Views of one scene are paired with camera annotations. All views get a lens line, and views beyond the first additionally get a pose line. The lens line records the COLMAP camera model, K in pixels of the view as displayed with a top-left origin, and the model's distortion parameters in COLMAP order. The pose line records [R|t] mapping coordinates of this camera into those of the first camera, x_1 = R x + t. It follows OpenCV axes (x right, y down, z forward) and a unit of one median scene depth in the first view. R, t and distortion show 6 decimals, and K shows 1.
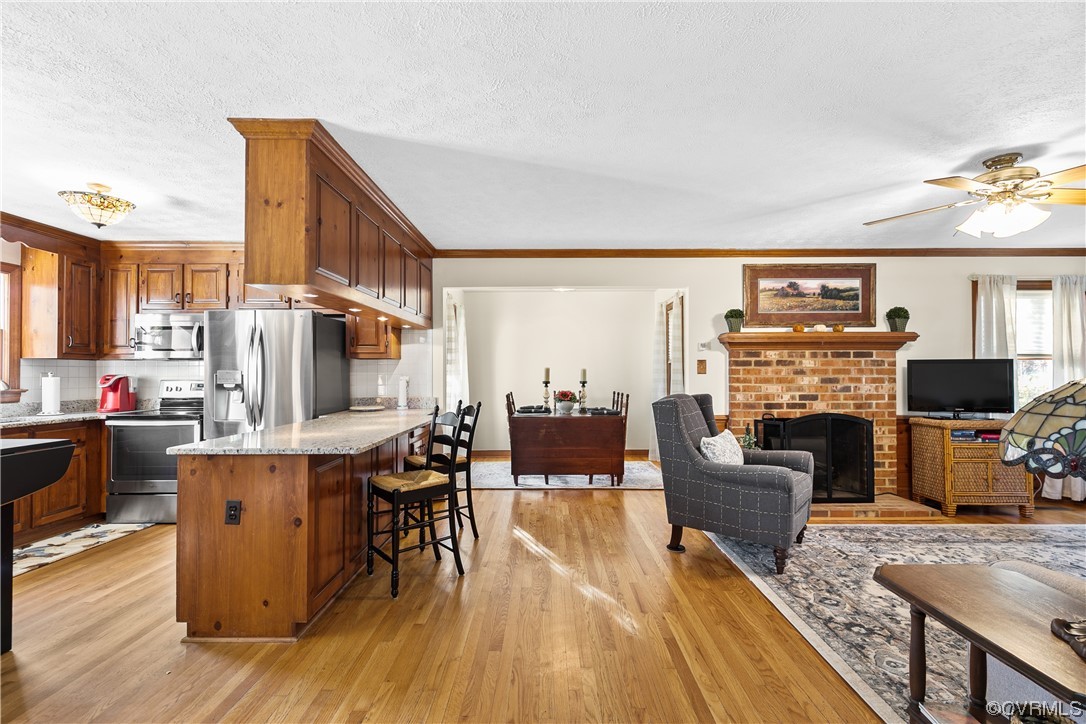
lens RADIAL K [[489.0, 0, 545.5], [0, 489.0, 369.2], [0, 0, 1]] dist [0.003555, 0.000245]
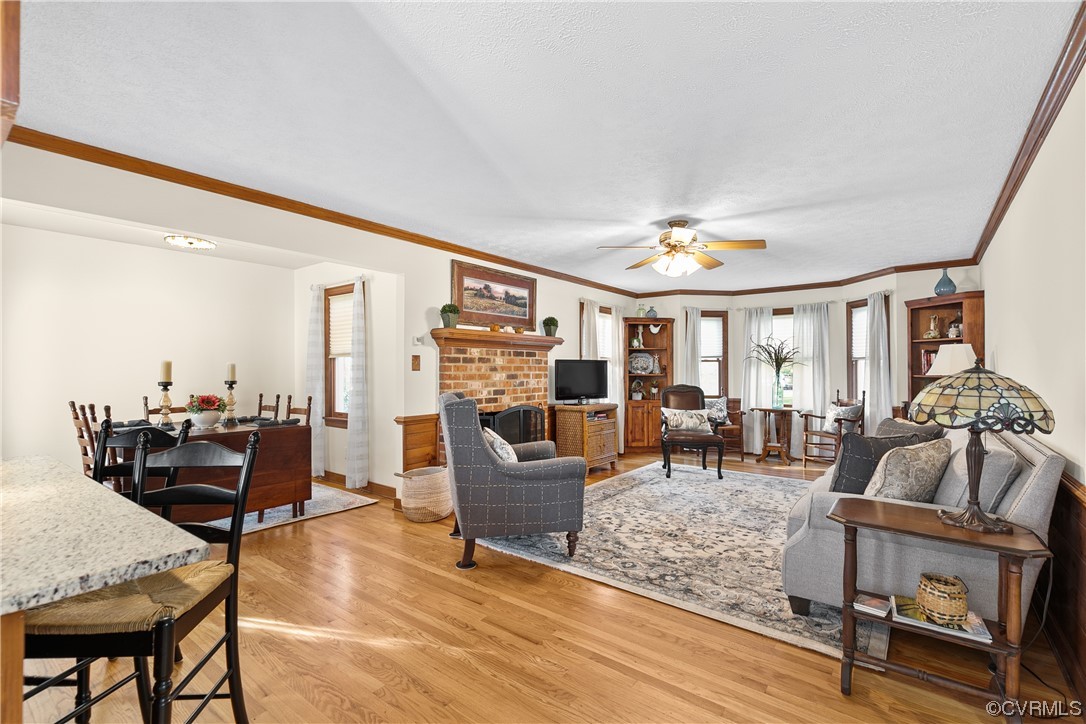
lens RADIAL K [[489.0, 0, 545.5], [0, 489.0, 369.2], [0, 0, 1]] dist [0.003555, 0.000245]
pose [[0.604517, 0.002139, 0.796589, -0.278271], [-0.008401, 0.999958, 0.003691, 0.001389], [-0.796548, -0.008924, 0.604510, 0.264180]]
